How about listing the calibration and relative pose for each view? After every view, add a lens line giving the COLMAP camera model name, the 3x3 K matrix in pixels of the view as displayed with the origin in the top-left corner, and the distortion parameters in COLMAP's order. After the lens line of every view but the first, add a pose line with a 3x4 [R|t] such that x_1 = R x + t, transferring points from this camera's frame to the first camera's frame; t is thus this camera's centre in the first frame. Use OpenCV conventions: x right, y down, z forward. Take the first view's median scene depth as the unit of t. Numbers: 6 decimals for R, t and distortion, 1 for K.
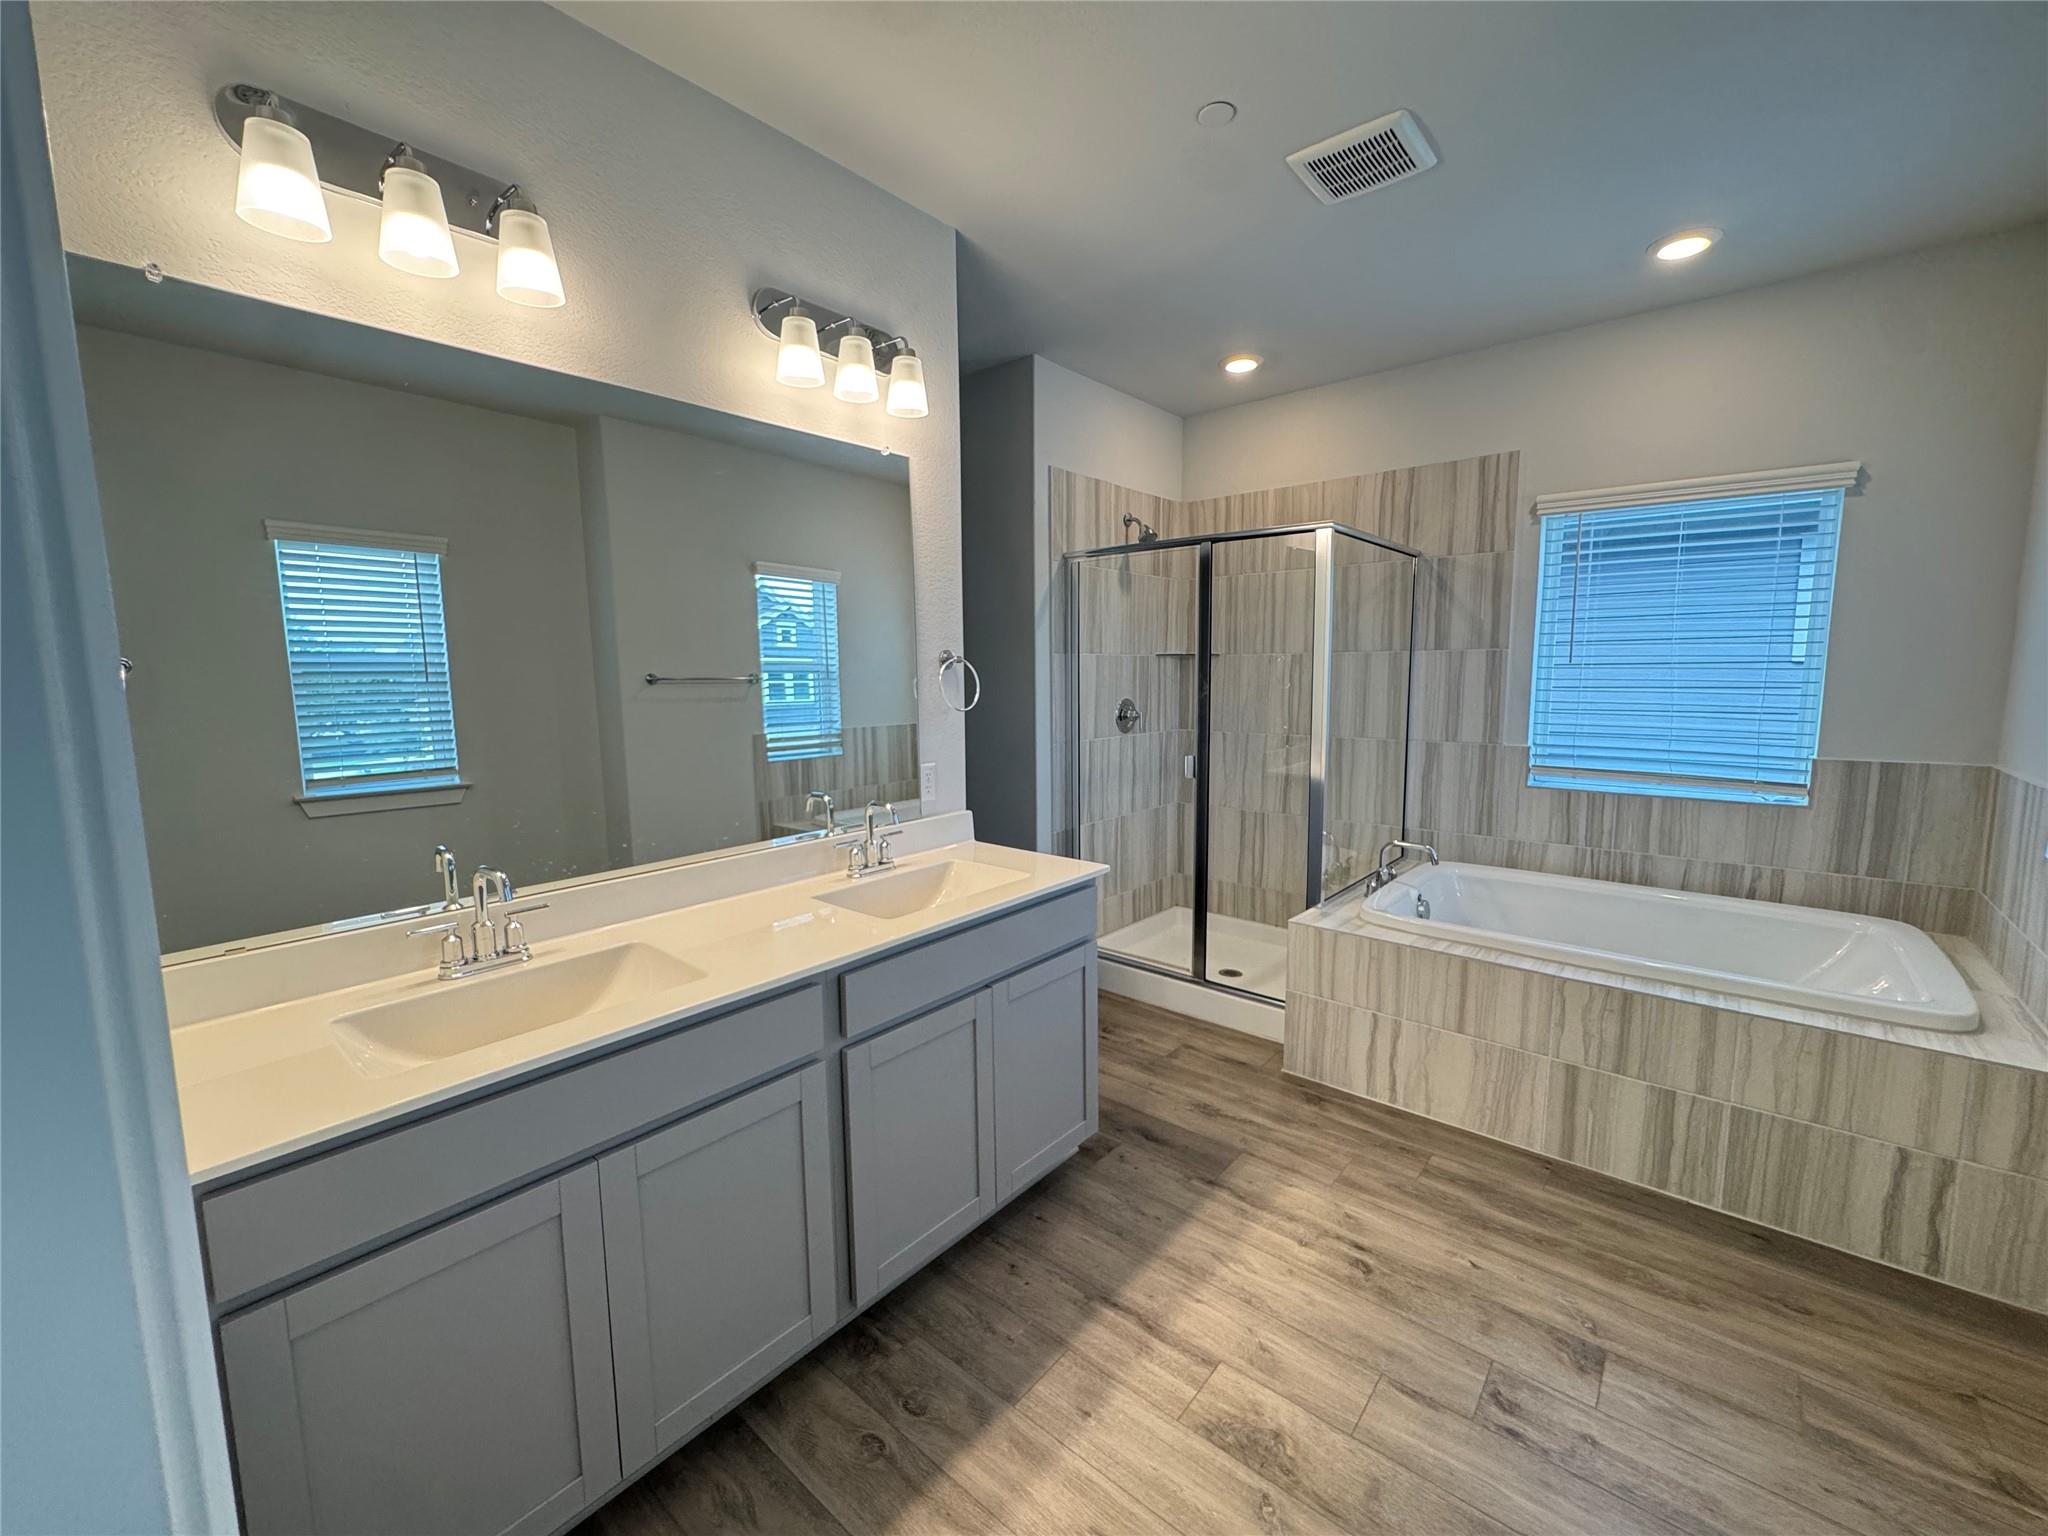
lens RADIAL K [[820.0, 0, 1023.1], [0, 820.0, 766.4], [0, 0, 1]] dist [-0.005539, 0.000549]
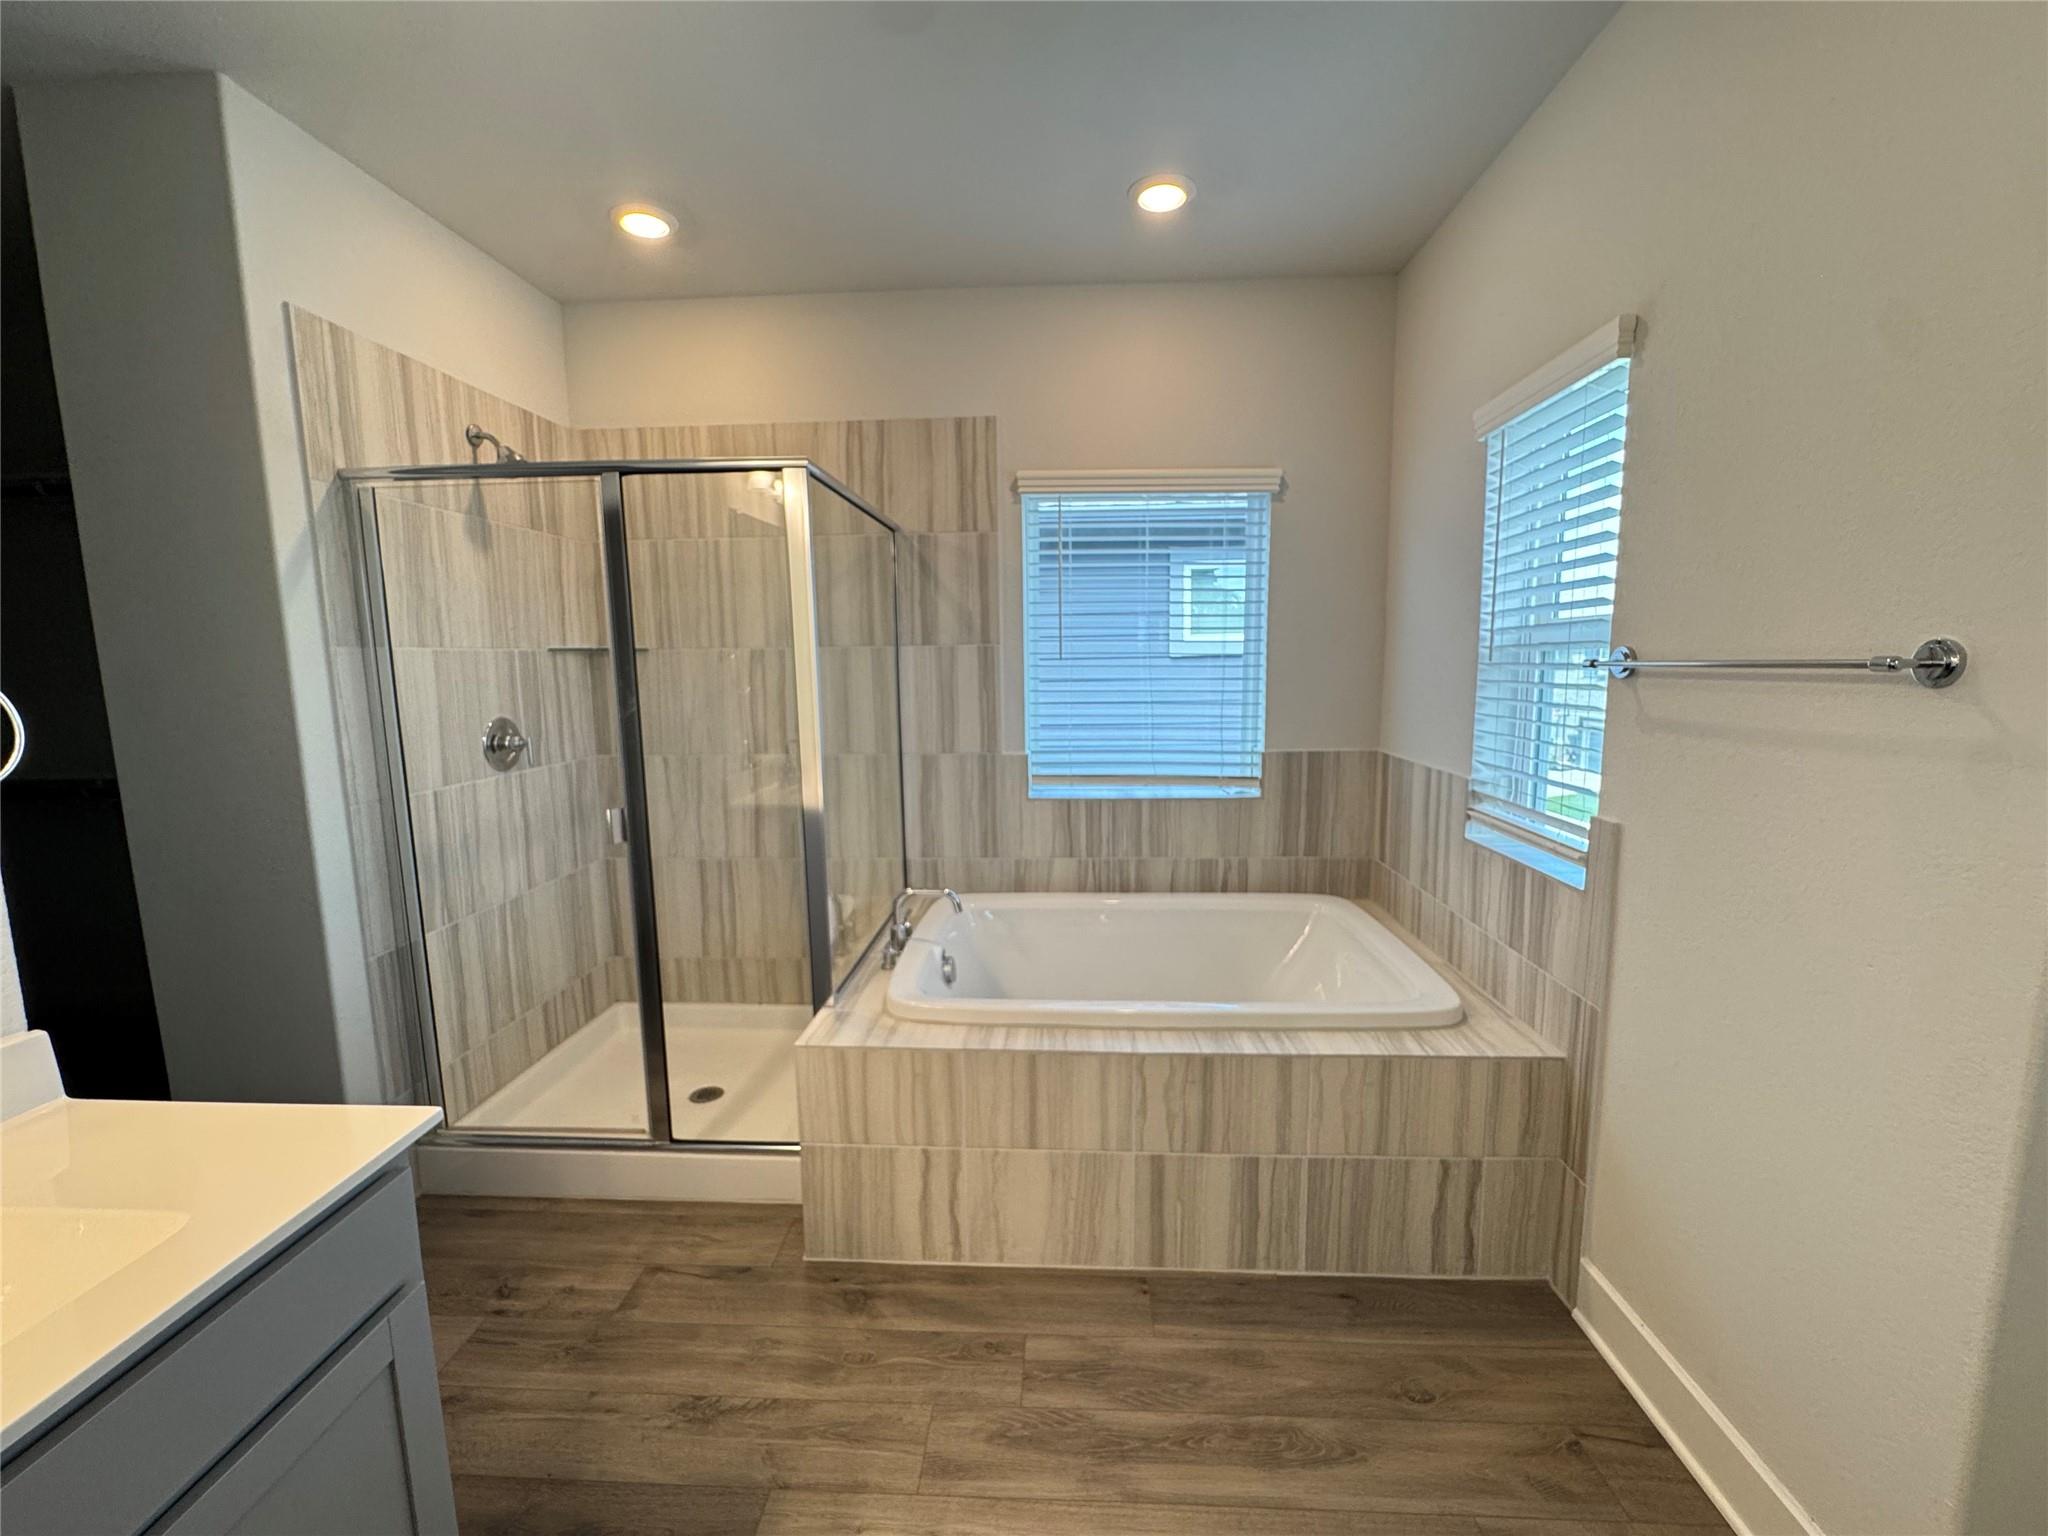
lens RADIAL K [[820.0, 0, 1023.1], [0, 820.0, 766.4], [0, 0, 1]] dist [-0.005539, 0.000549]
pose [[0.790390, -0.082569, 0.607014, 0.073727], [0.077545, 0.996390, 0.034563, -0.045155], [-0.607677, 0.019753, 0.793939, 0.311382]]
